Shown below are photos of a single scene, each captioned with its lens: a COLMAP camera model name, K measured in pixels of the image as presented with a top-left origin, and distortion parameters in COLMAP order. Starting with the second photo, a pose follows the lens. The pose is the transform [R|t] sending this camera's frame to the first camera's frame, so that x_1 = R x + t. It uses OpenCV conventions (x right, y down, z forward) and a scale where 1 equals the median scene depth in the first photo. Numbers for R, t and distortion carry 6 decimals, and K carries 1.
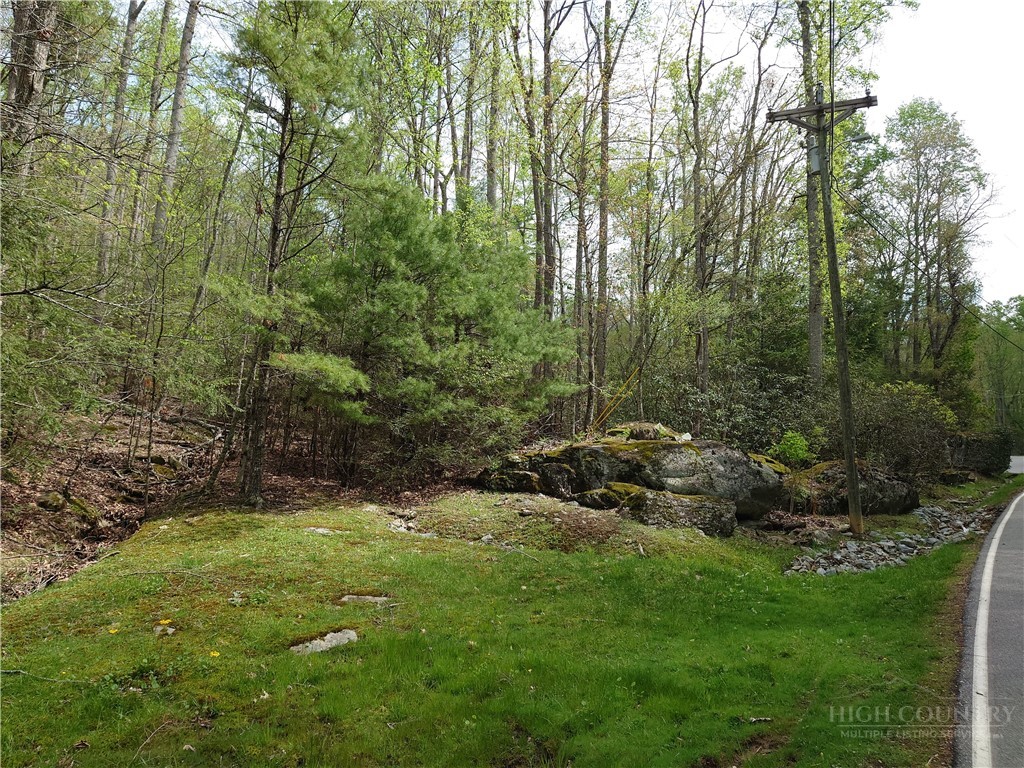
lens RADIAL K [[715.5, 0, 519.2], [0, 715.5, 393.3], [0, 0, 1]] dist [0.081984, -0.091327]
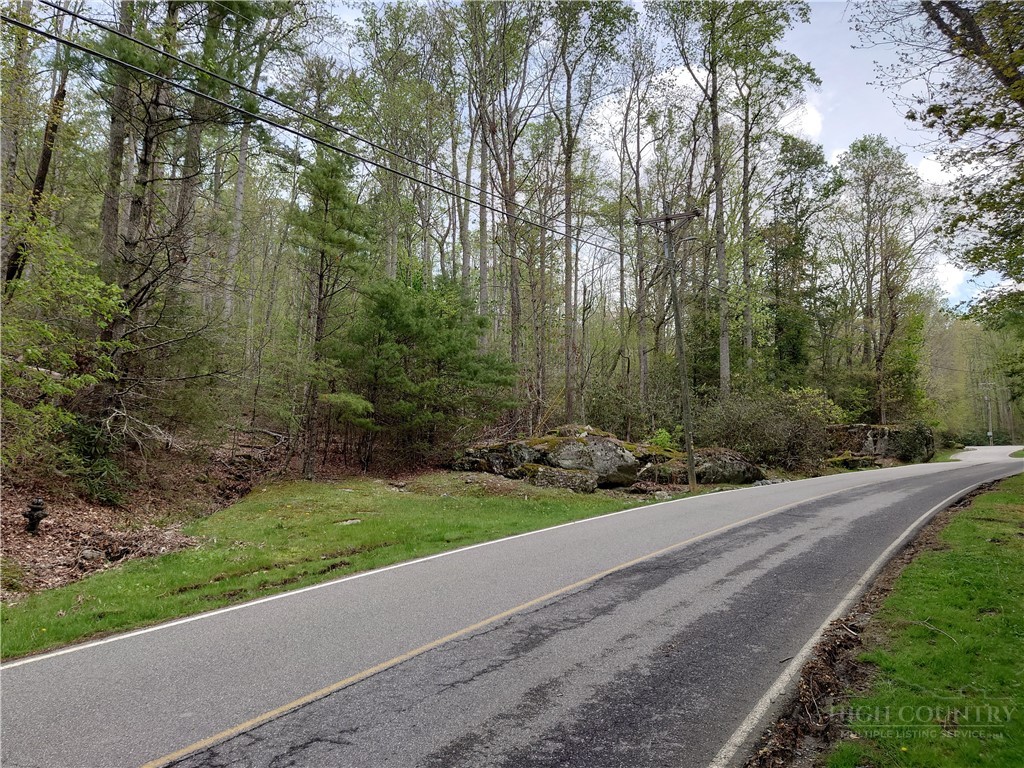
lens RADIAL K [[715.5, 0, 519.2], [0, 715.5, 393.3], [0, 0, 1]] dist [0.081984, -0.091327]
pose [[0.998459, -0.025154, -0.049459, 0.187147], [0.024974, 0.999679, -0.004256, -0.026649], [0.049550, 0.003014, 0.998767, -0.587020]]
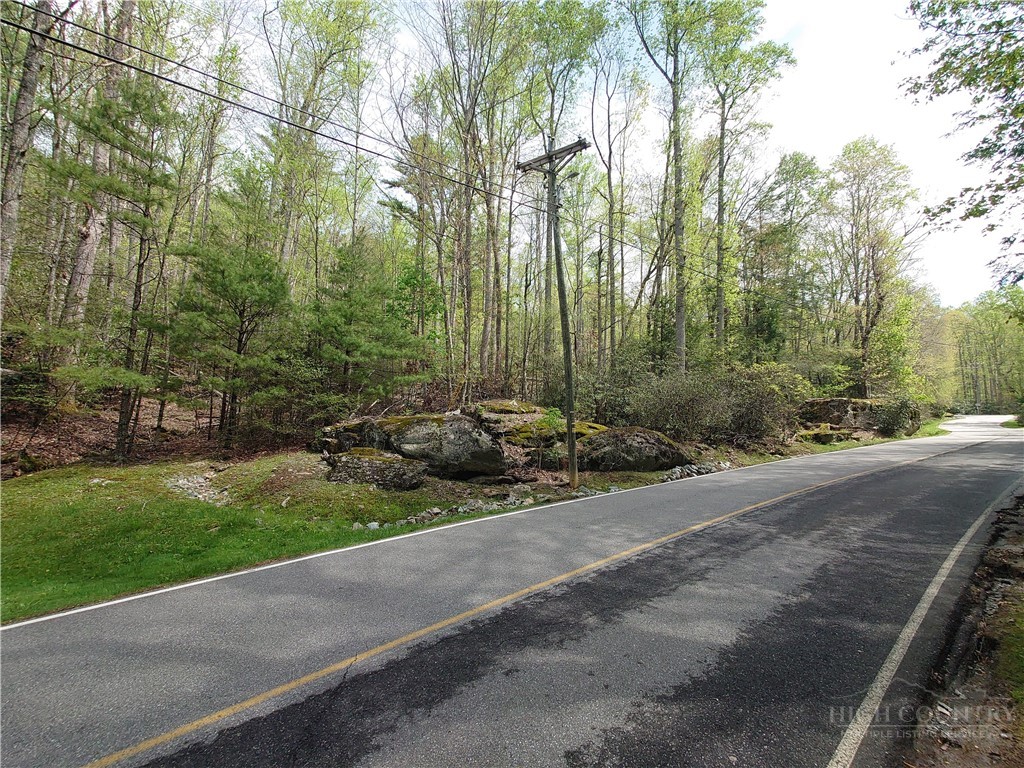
lens RADIAL K [[454.9, 0, 513.9], [0, 454.9, 390.8], [0, 0, 1]] dist [0.002022, 0.000116]
pose [[0.964073, -0.021449, -0.264770, 0.618548], [0.029054, 0.999269, 0.024839, 0.001132], [0.264044, -0.031640, 0.963992, 0.220896]]
